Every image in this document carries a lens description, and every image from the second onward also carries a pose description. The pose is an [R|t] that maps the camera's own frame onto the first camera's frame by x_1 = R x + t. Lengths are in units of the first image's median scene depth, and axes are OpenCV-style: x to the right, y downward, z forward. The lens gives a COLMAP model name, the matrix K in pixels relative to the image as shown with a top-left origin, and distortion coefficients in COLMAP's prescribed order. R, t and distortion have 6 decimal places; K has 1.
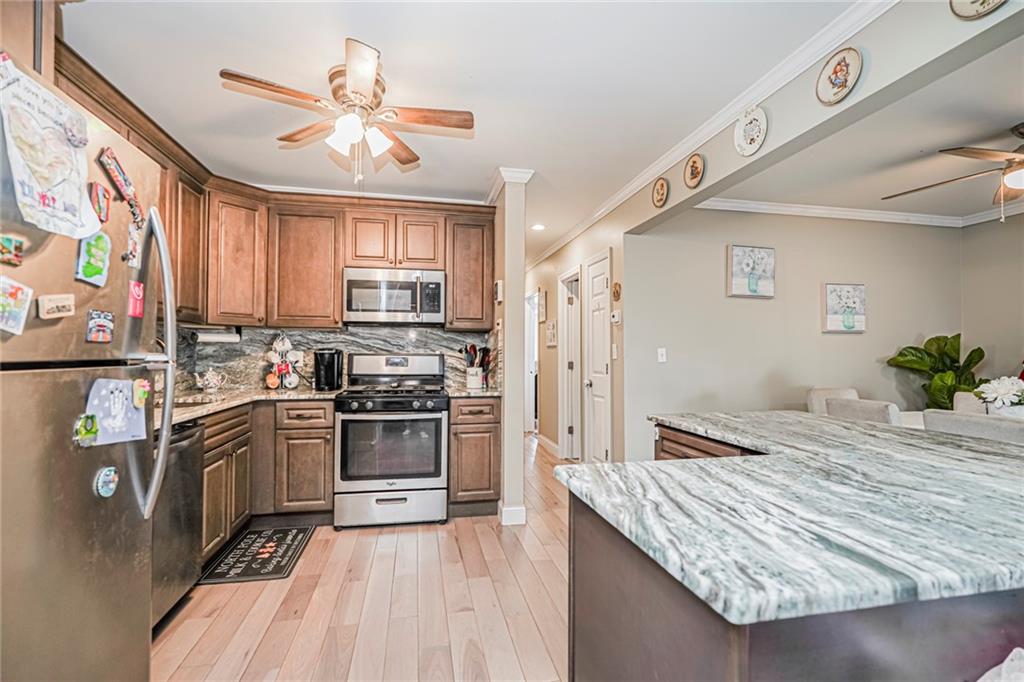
lens RADIAL K [[469.0, 0, 513.1], [0, 469.0, 341.3], [0, 0, 1]] dist [0.002770, 0.001376]
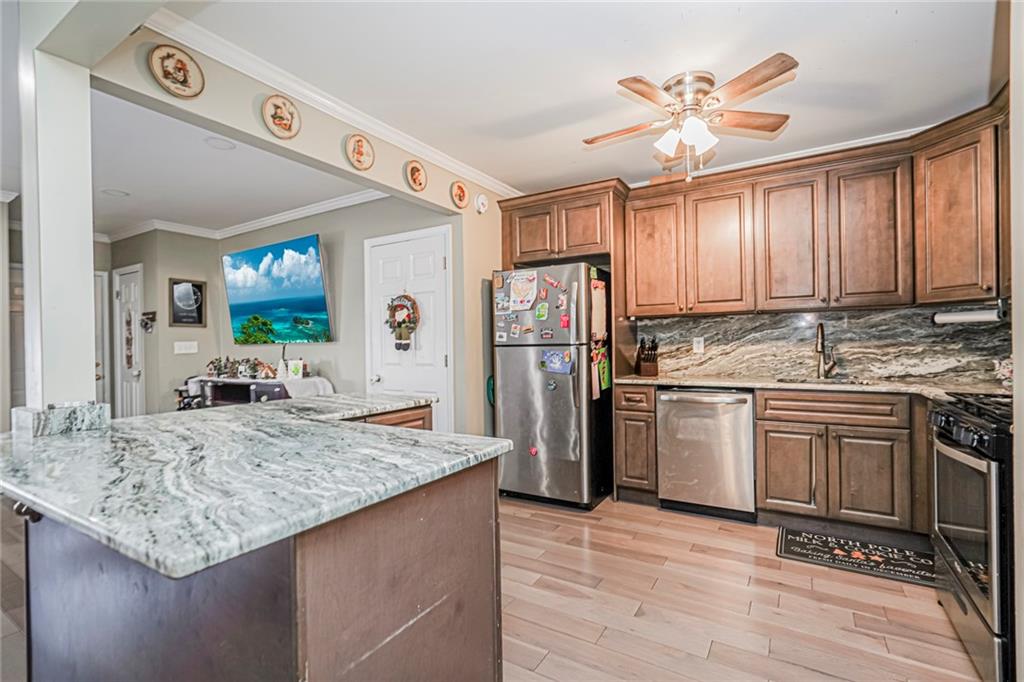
lens RADIAL K [[469.0, 0, 513.6], [0, 469.0, 345.0], [0, 0, 1]] dist [0.002770, 0.001376]
pose [[-0.681323, 0.004465, -0.731969, 0.560470], [0.019345, 0.999742, -0.011909, 0.039211], [0.731727, -0.022274, -0.681234, 1.101094]]
